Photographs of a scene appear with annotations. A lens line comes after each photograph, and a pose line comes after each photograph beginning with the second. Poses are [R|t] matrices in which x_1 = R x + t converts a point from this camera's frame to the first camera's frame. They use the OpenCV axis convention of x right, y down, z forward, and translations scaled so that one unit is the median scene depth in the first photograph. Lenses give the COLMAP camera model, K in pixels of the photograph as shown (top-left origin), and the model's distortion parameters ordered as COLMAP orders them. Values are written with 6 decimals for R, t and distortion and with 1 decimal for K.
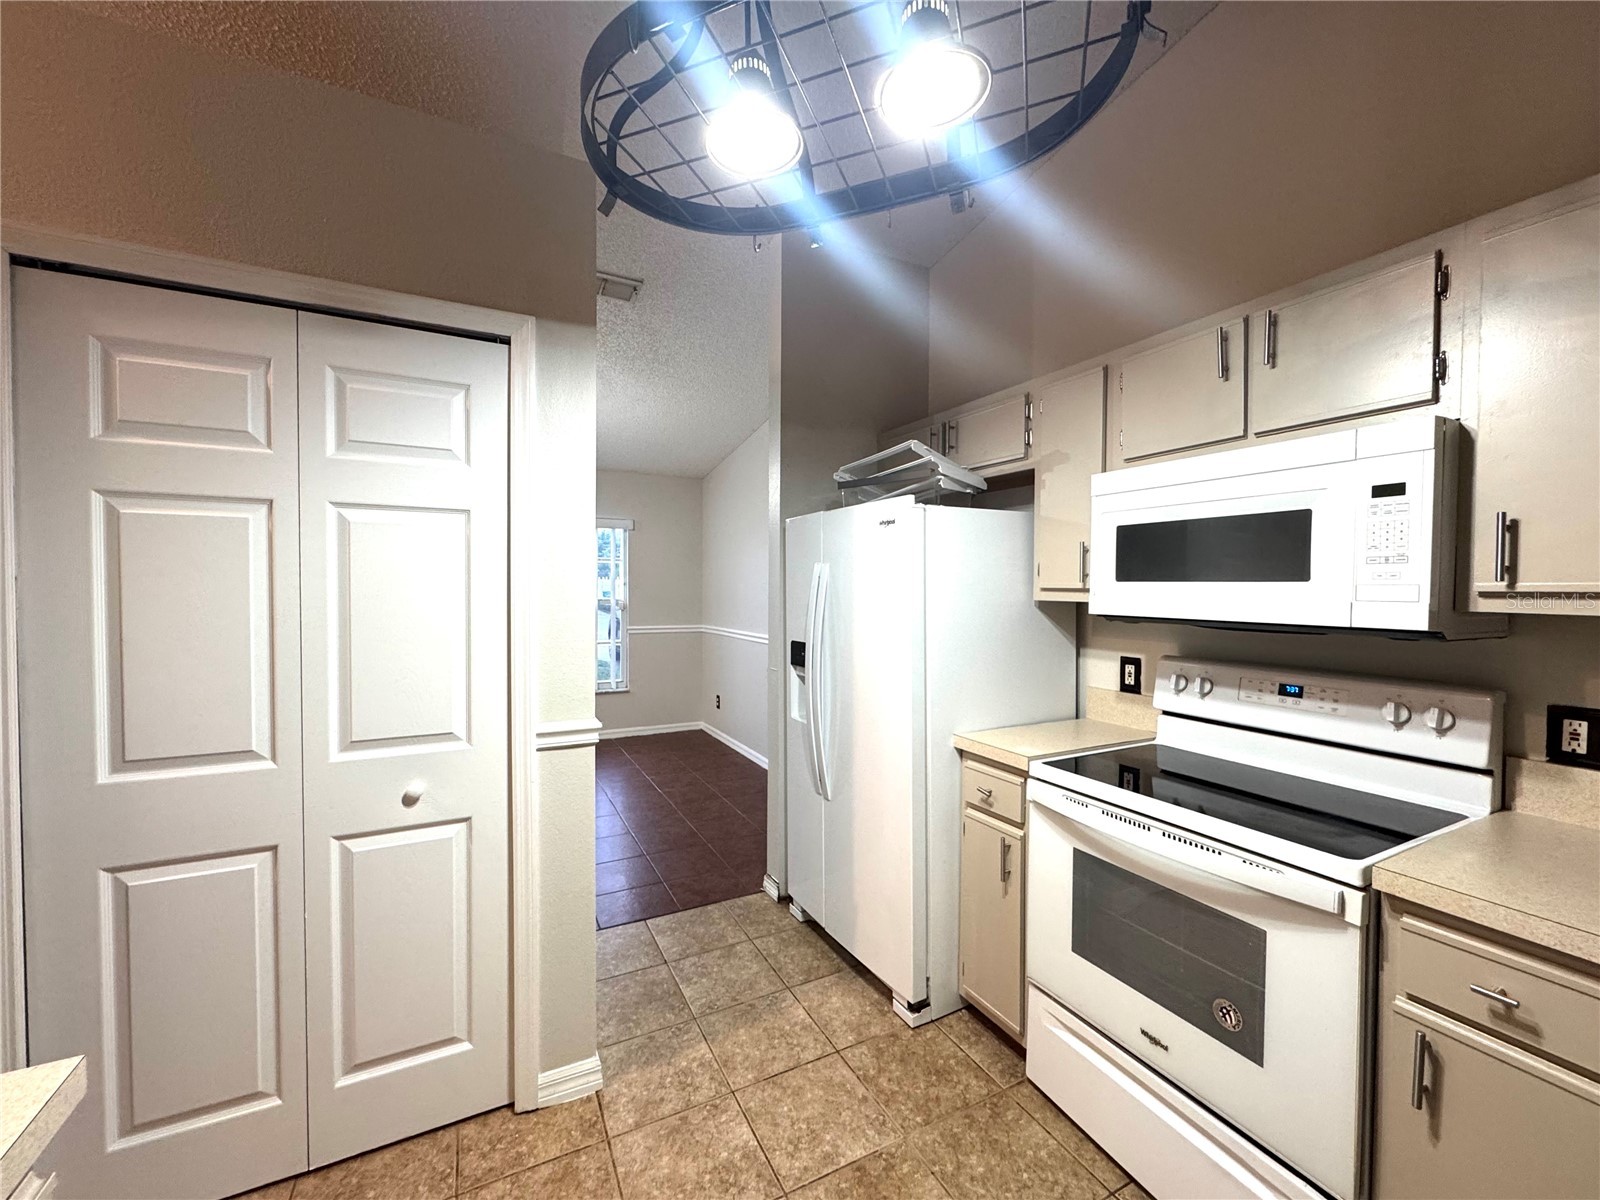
lens RADIAL K [[637.1, 0, 800.0], [0, 637.1, 600.0], [0, 0, 1]] dist [-0.002432, 0.000297]
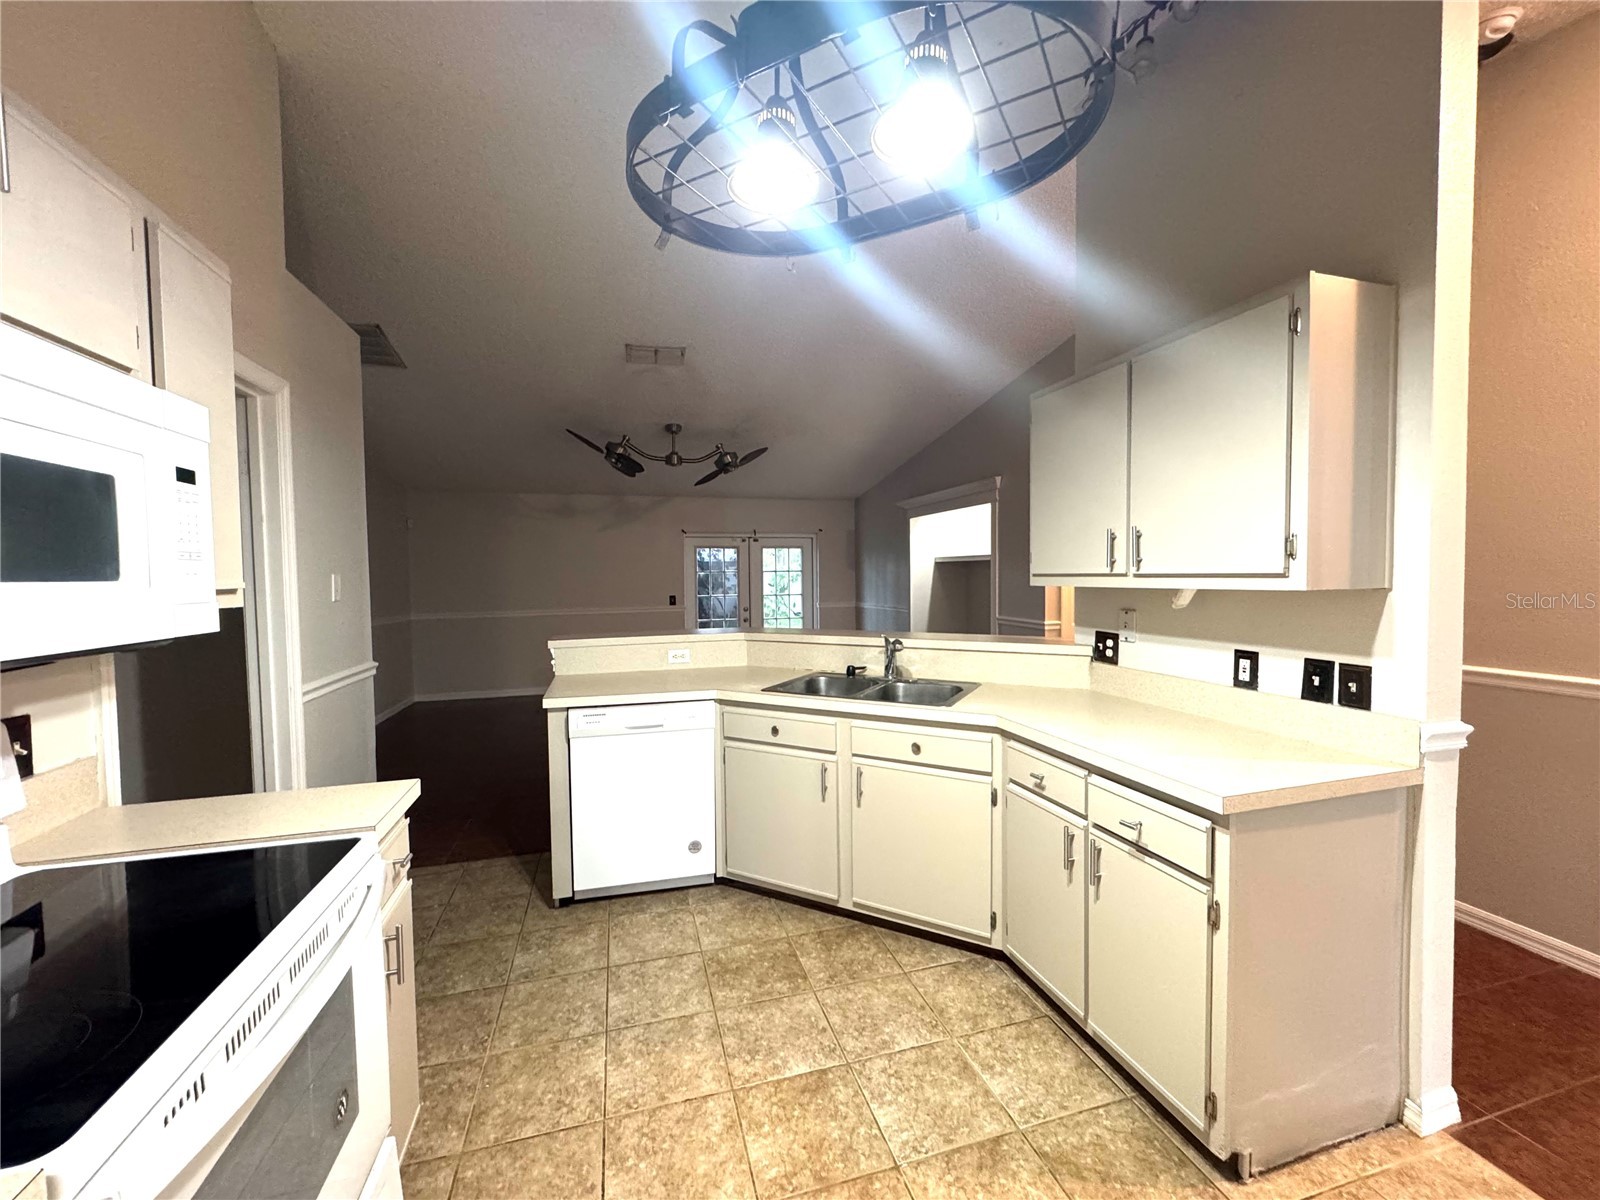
lens RADIAL K [[637.1, 0, 800.0], [0, 637.1, 600.0], [0, 0, 1]] dist [-0.002432, 0.000297]
pose [[-0.980987, -0.003284, 0.194048, -0.047062], [0.009004, 0.998010, 0.062411, -0.034744], [-0.193866, 0.062972, -0.979005, 1.184231]]
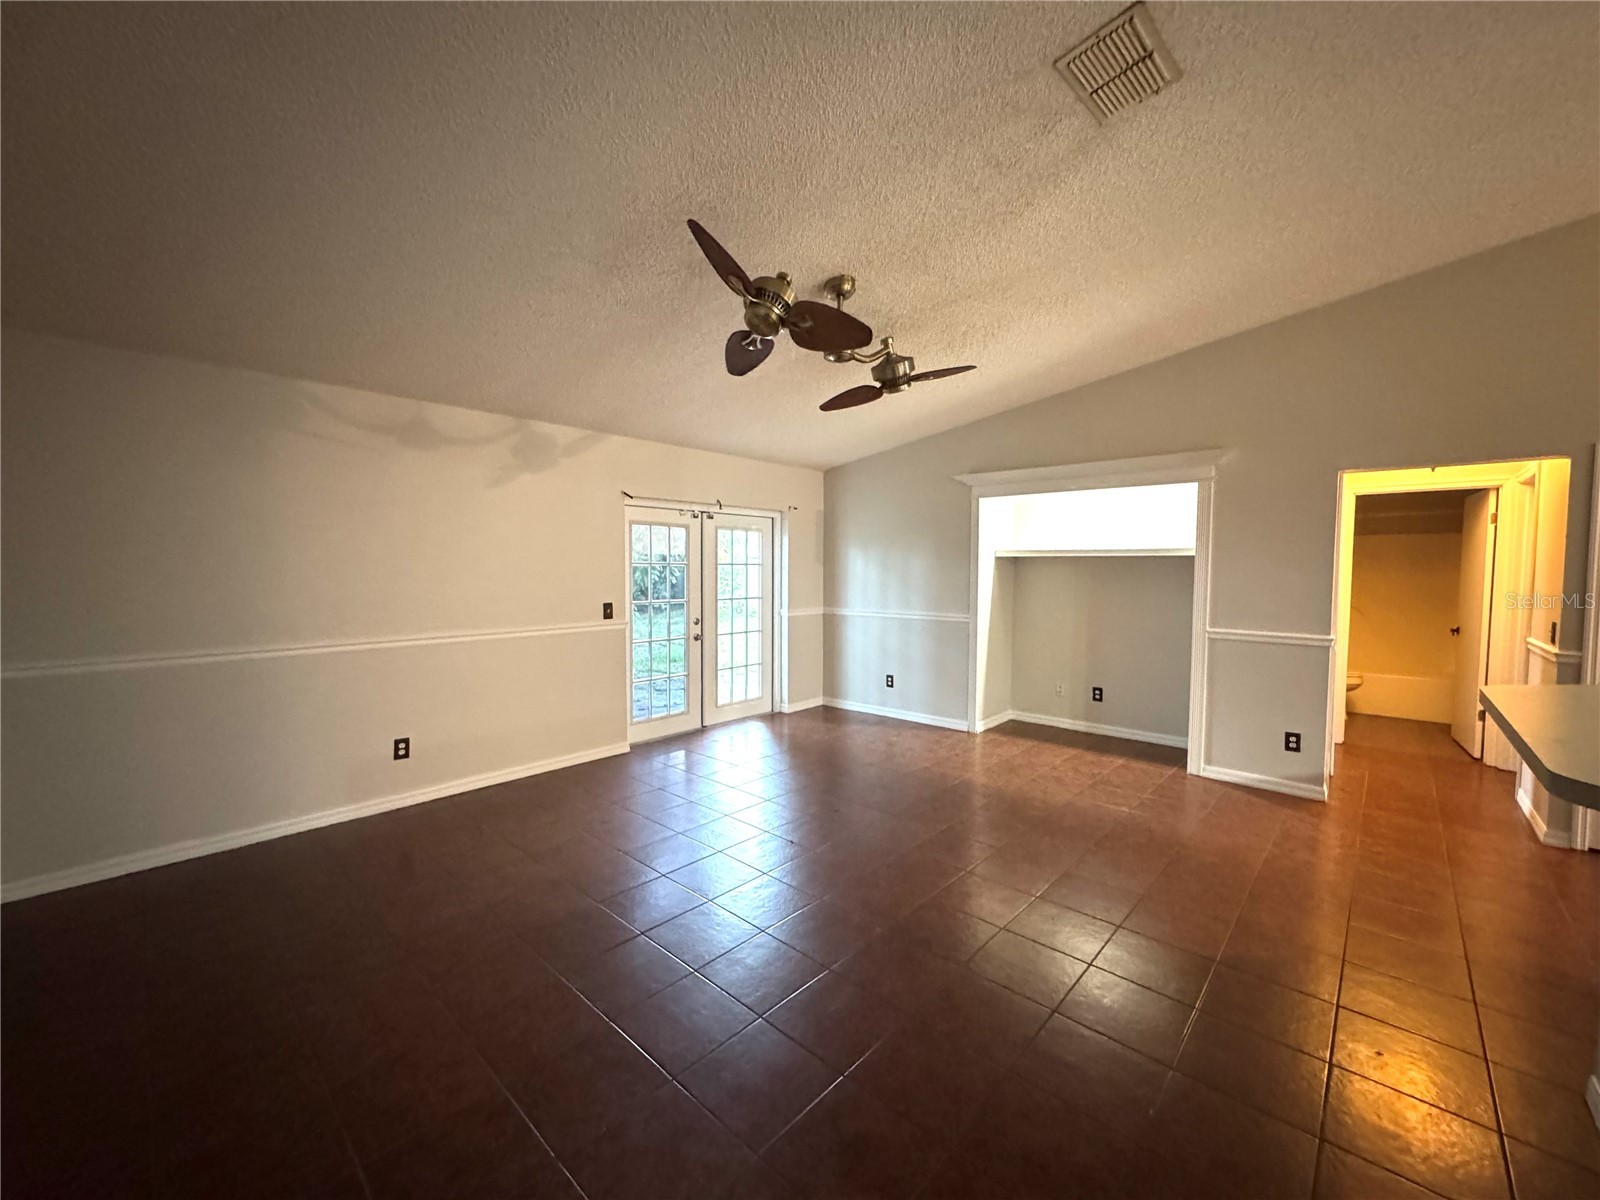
lens RADIAL K [[637.1, 0, 800.0], [0, 637.1, 600.0], [0, 0, 1]] dist [-0.002432, 0.000297]
pose [[-0.938338, 0.005898, -0.345668, 1.873086], [-0.018626, 0.997540, 0.067583, 0.002666], [0.345216, 0.069854, -0.935920, -0.297889]]
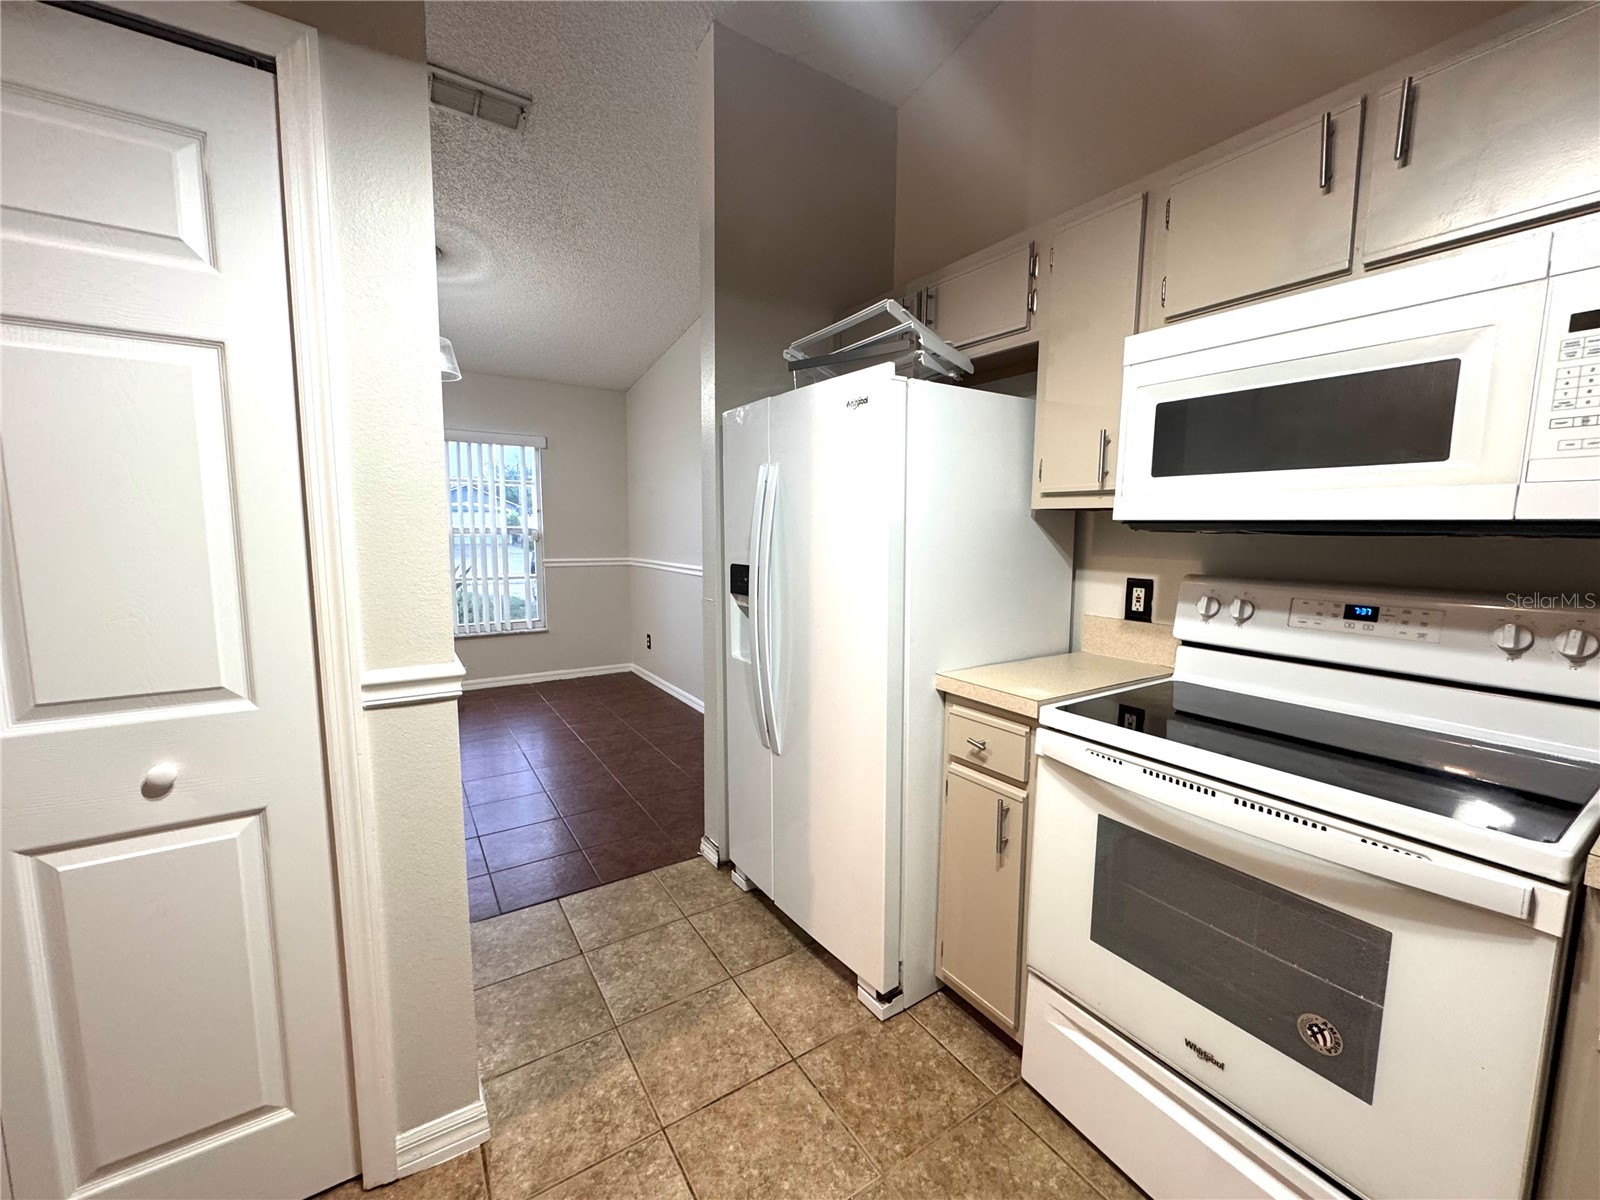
lens RADIAL K [[637.1, 0, 800.0], [0, 637.1, 600.0], [0, 0, 1]] dist [-0.002432, 0.000297]
pose [[0.995039, -0.007693, 0.099184, -0.010155], [-0.001602, 0.995637, 0.093297, 0.048904], [-0.099469, -0.092993, 0.990686, 0.258588]]
